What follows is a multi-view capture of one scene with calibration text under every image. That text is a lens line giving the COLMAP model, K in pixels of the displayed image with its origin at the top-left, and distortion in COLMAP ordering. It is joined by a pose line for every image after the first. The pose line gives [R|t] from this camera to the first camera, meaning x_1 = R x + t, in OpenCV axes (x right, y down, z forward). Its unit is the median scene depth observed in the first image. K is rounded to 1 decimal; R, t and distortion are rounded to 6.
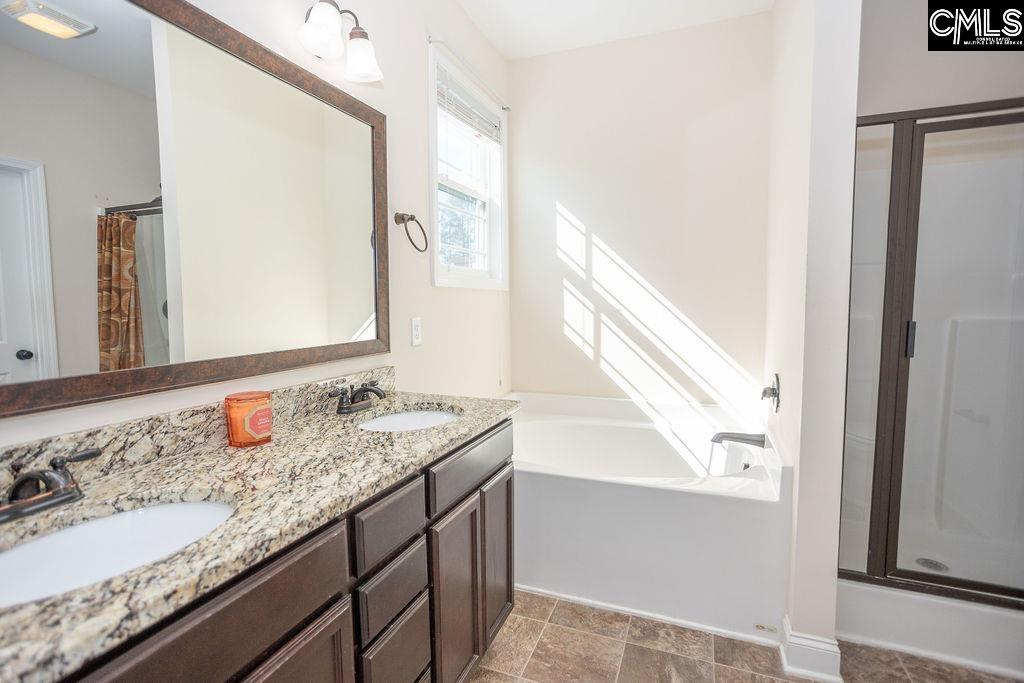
lens RADIAL K [[501.3, 0, 512.0], [0, 501.3, 341.5], [0, 0, 1]] dist [-0.013388, 0.000913]
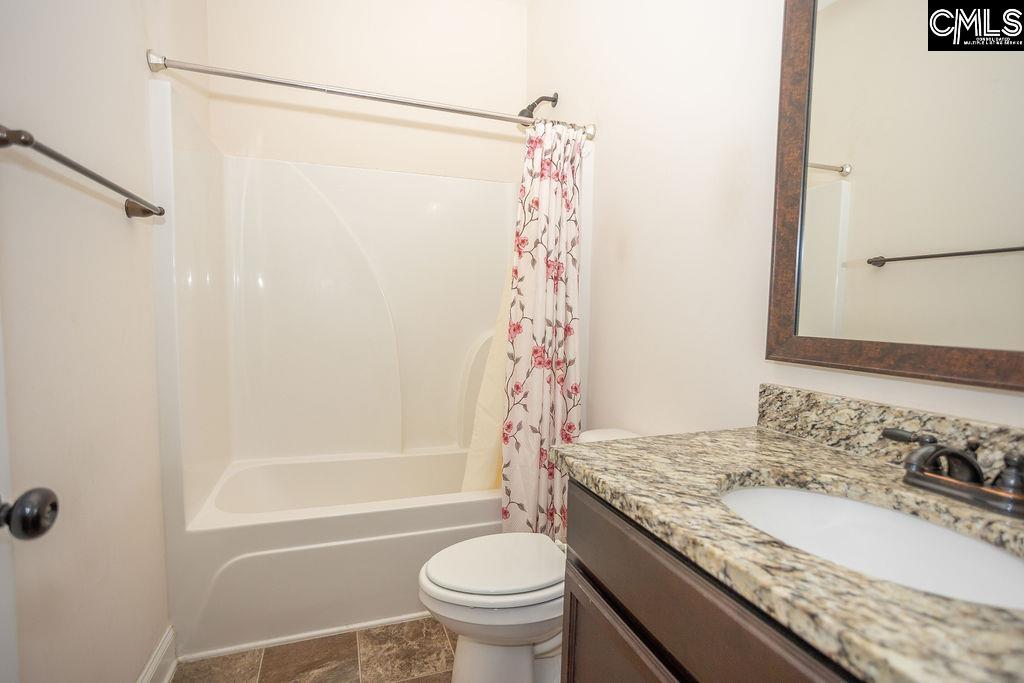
lens RADIAL K [[501.3, 0, 512.0], [0, 501.3, 341.5], [0, 0, 1]] dist [-0.013388, 0.000913]
pose [[-0.755798, 0.038511, -0.653671, 0.120113], [-0.063555, 0.989241, 0.131766, 0.001470], [0.651713, 0.141133, -0.745219, 0.758017]]
